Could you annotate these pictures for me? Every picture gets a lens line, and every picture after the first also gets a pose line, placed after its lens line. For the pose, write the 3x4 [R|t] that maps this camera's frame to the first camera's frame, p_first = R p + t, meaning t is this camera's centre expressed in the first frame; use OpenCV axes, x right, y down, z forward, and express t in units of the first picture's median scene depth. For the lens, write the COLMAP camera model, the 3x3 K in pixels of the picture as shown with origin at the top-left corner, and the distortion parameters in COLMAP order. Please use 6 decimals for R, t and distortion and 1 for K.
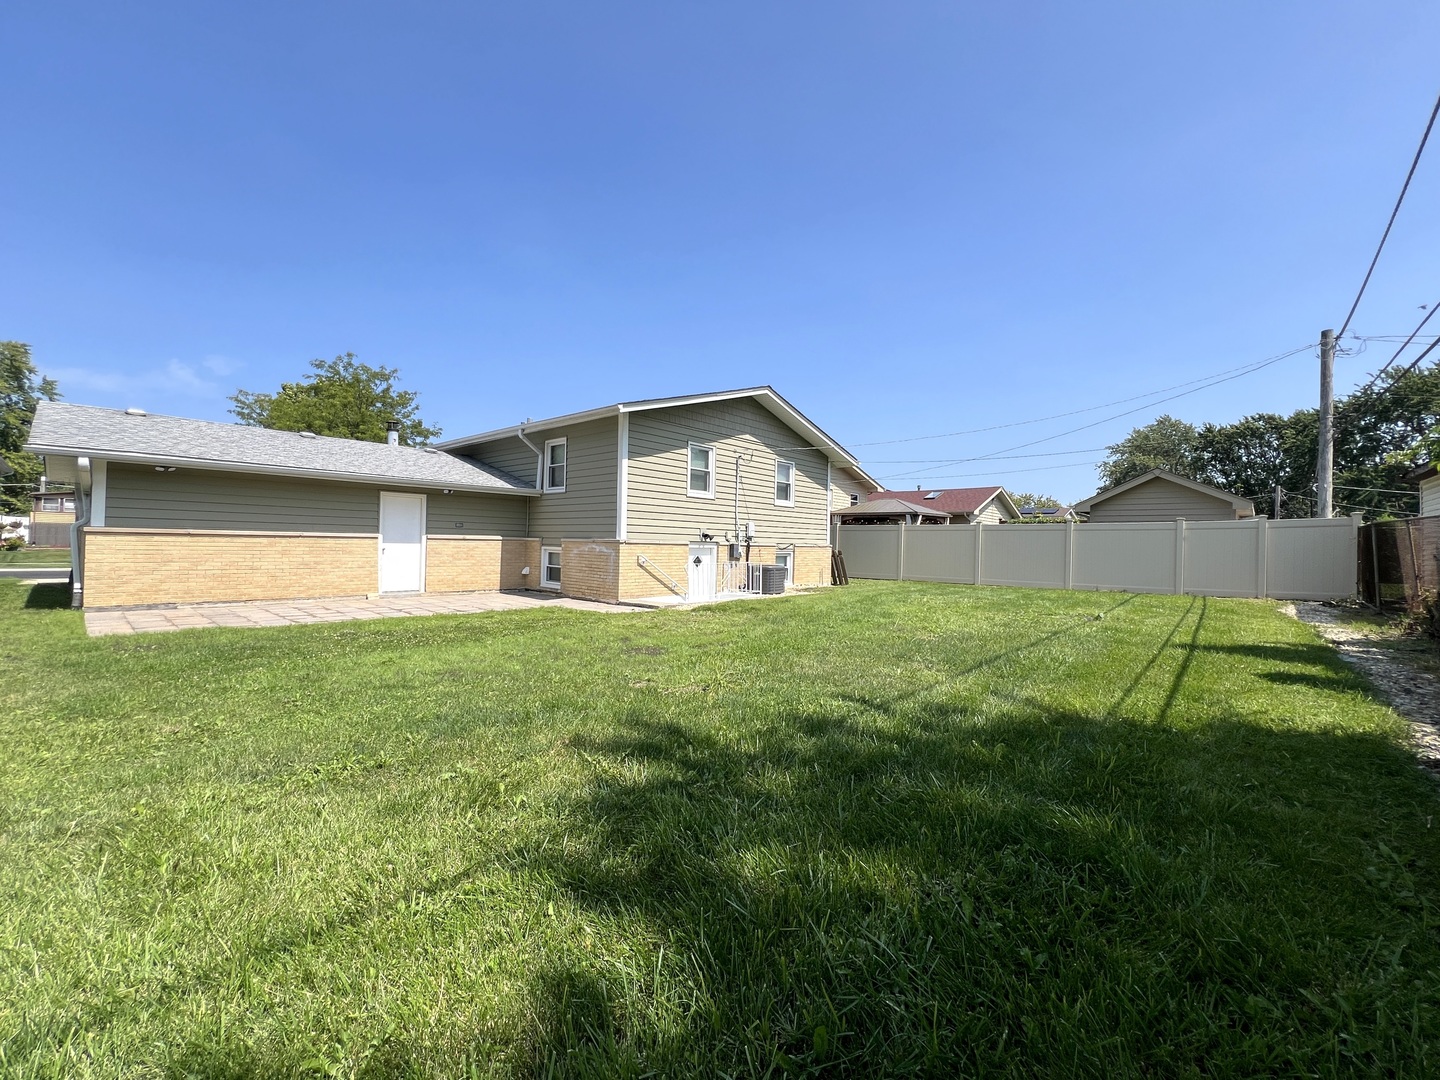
lens RADIAL K [[580.8, 0, 720.0], [0, 580.8, 540.0], [0, 0, 1]] dist [-0.000443, -0.000071]
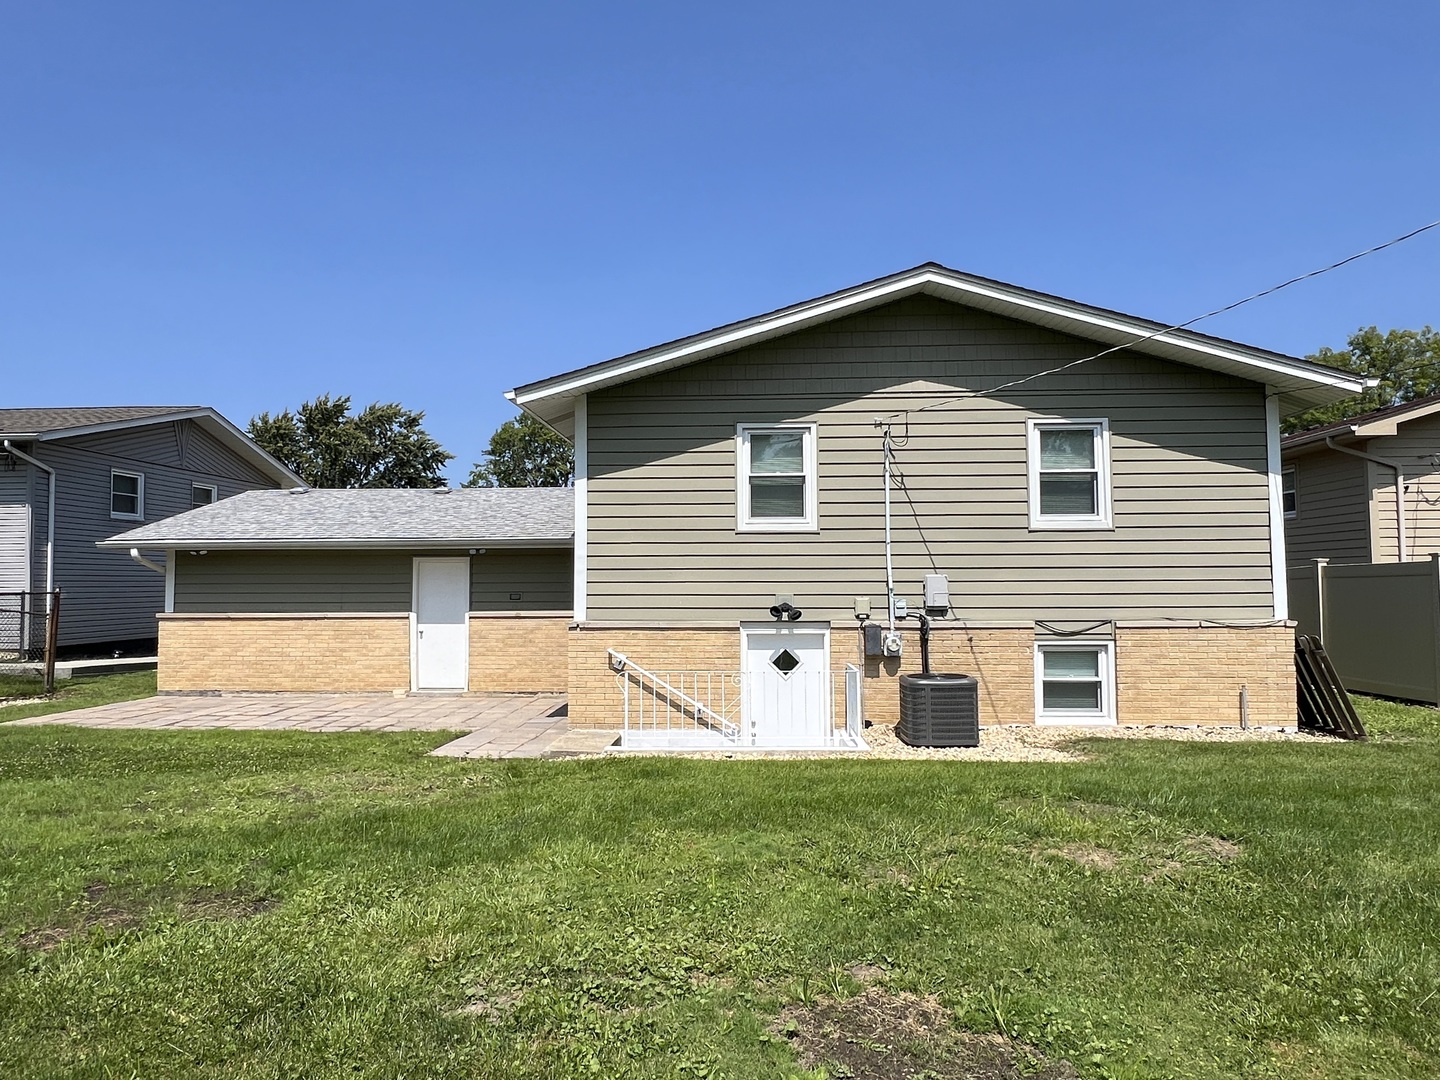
lens RADIAL K [[881.1, 0, 720.0], [0, 881.1, 540.0], [0, 0, 1]] dist [-0.002076, 0.000117]
pose [[0.641158, -0.064169, -0.764722, 0.515545], [0.022380, 0.997638, -0.064949, -0.019033], [0.767083, 0.024528, 0.641079, 0.496616]]
